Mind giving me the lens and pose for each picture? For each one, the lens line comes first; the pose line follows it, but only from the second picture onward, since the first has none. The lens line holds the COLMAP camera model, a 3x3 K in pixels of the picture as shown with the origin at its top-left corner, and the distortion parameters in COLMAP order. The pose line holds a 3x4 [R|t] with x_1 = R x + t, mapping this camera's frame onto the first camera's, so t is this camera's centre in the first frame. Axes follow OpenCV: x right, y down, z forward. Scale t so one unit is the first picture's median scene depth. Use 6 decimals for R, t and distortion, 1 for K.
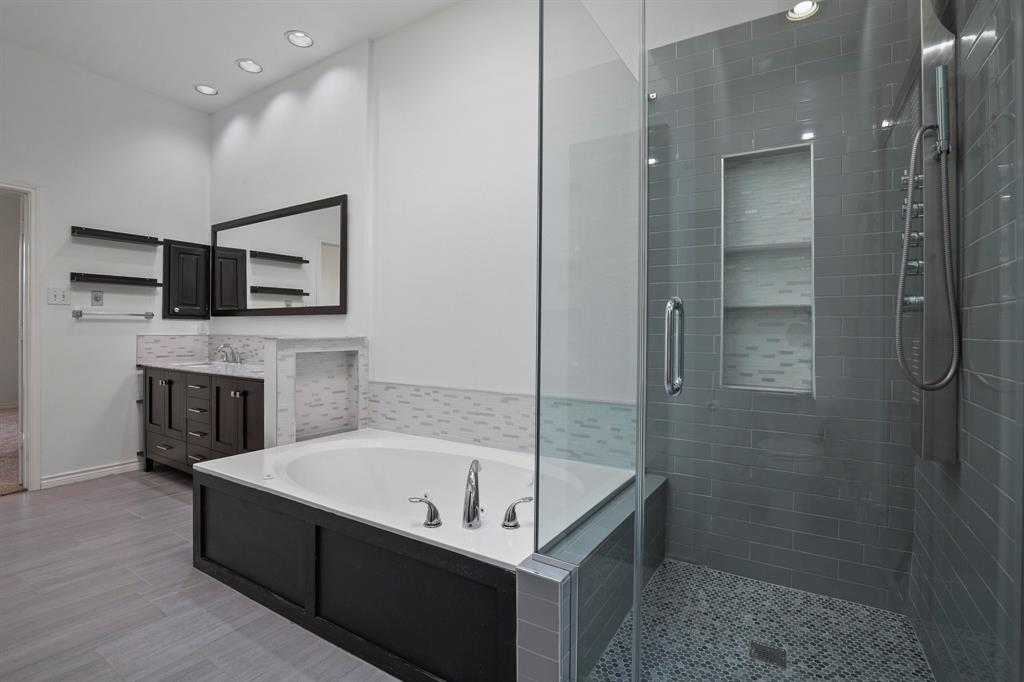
lens RADIAL K [[473.7, 0, 517.5], [0, 473.7, 342.4], [0, 0, 1]] dist [-0.023661, 0.001643]
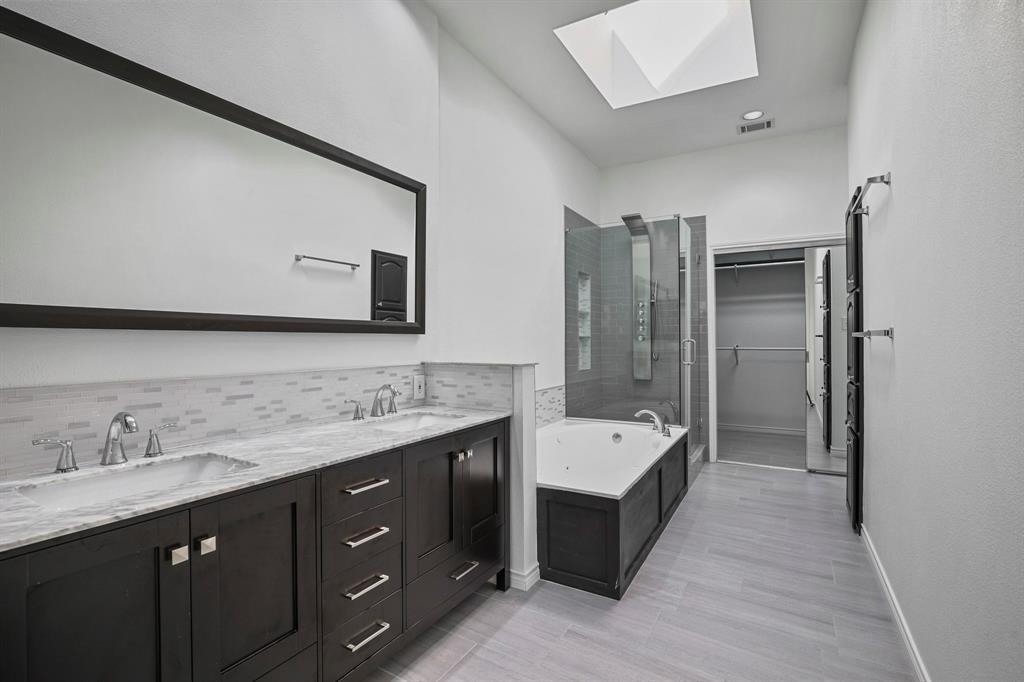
lens RADIAL K [[473.7, 0, 517.5], [0, 473.7, 342.4], [0, 0, 1]] dist [-0.023661, 0.001643]
pose [[-0.035131, -0.005199, 0.999369, -1.669167], [0.033343, 0.999424, 0.006371, -0.063025], [-0.998826, 0.033545, -0.034938, 1.238391]]
